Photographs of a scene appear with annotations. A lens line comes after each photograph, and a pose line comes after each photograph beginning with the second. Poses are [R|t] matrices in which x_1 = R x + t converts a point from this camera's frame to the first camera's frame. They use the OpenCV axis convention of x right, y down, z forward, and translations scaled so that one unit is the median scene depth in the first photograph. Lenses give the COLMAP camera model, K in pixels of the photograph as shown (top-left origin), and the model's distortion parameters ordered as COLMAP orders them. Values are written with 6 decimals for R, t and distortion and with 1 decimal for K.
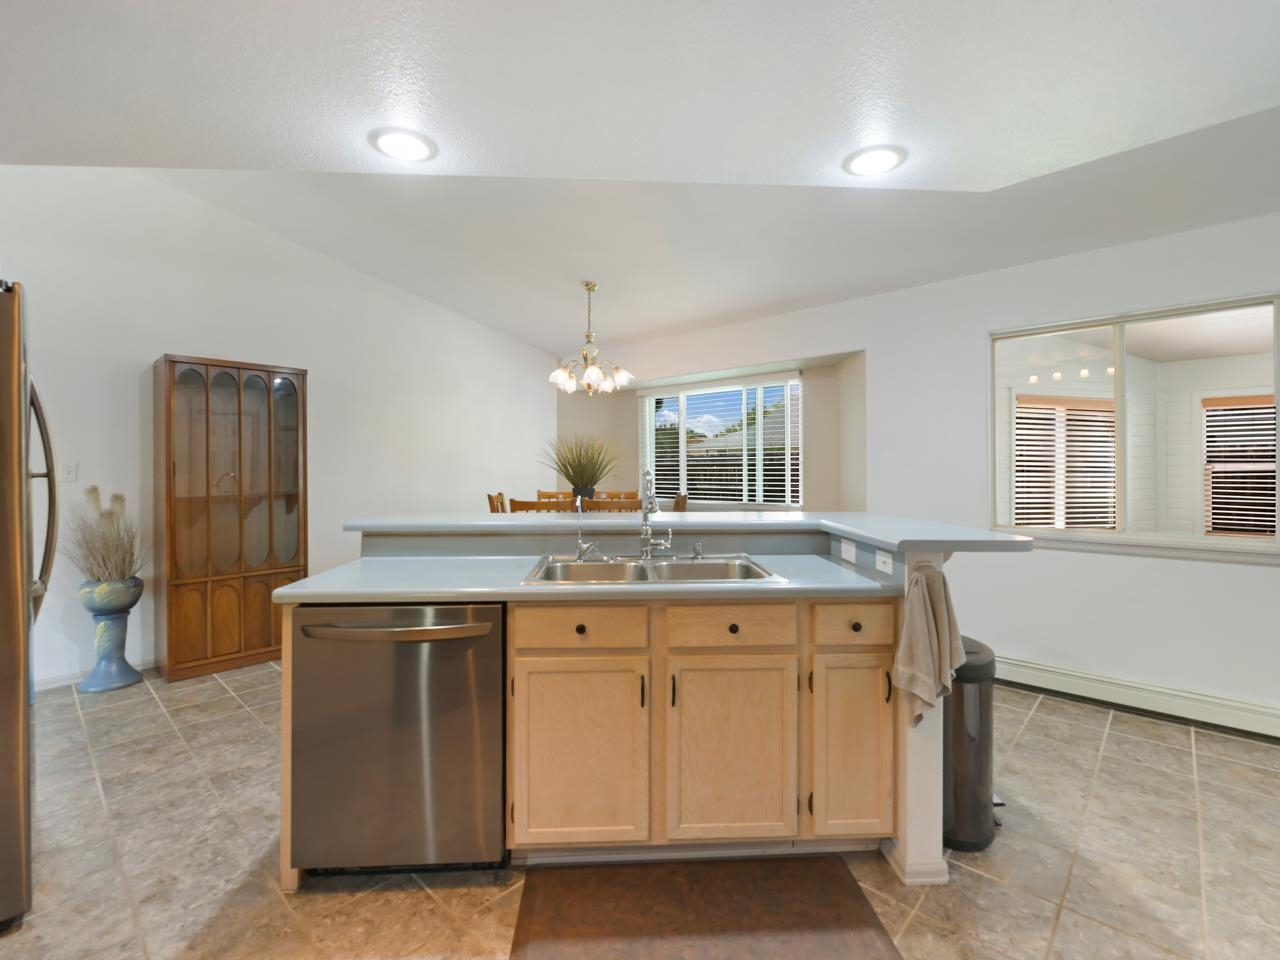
lens RADIAL K [[580.6, 0, 640.0], [0, 580.6, 480.0], [0, 0, 1]] dist [-0.000301, 0.000480]
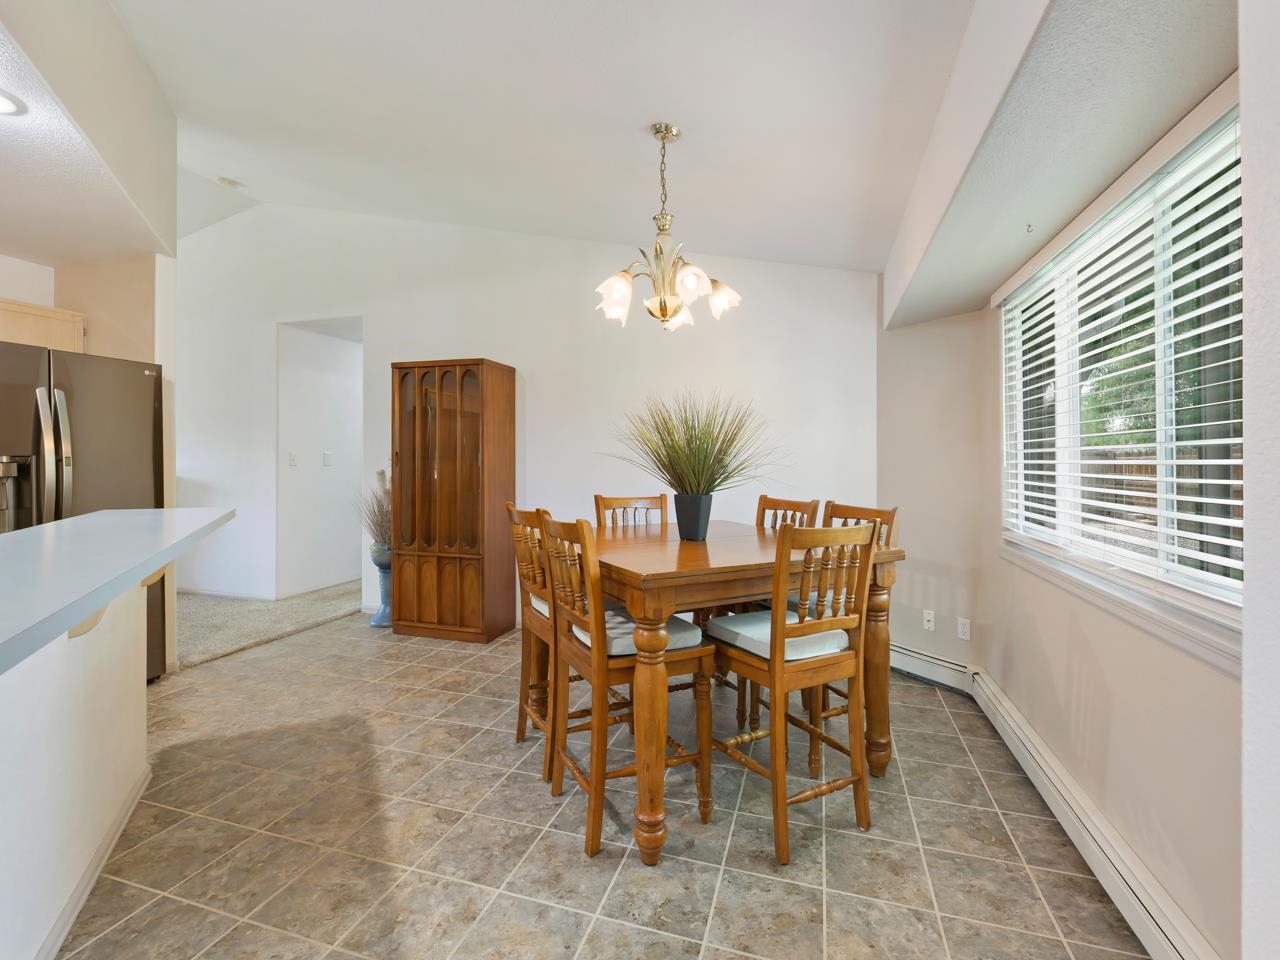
lens RADIAL K [[580.6, 0, 640.0], [0, 580.6, 480.0], [0, 0, 1]] dist [-0.000301, 0.000480]
pose [[0.437927, 0.040200, -0.898111, 0.482232], [-0.031492, 0.999073, 0.029364, -0.022931], [0.898459, 0.015424, 0.438787, 0.899566]]
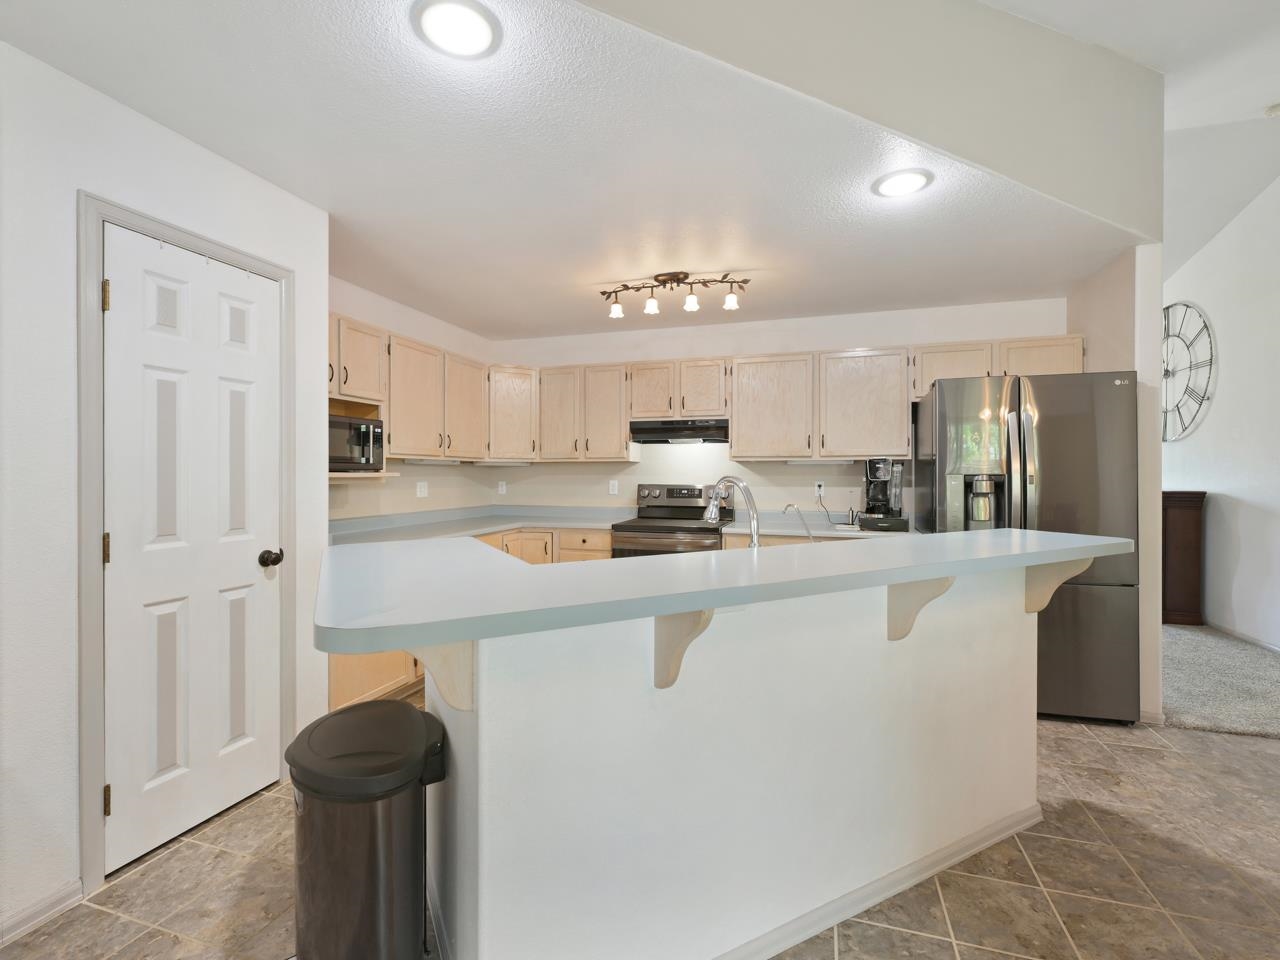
lens RADIAL K [[580.6, 0, 640.0], [0, 580.6, 480.0], [0, 0, 1]] dist [-0.000301, 0.000480]
pose [[-0.899139, 0.010996, -0.437526, 0.310182], [-0.005562, 0.999317, 0.036544, -0.026689], [0.437628, 0.035291, -0.898463, 1.042363]]
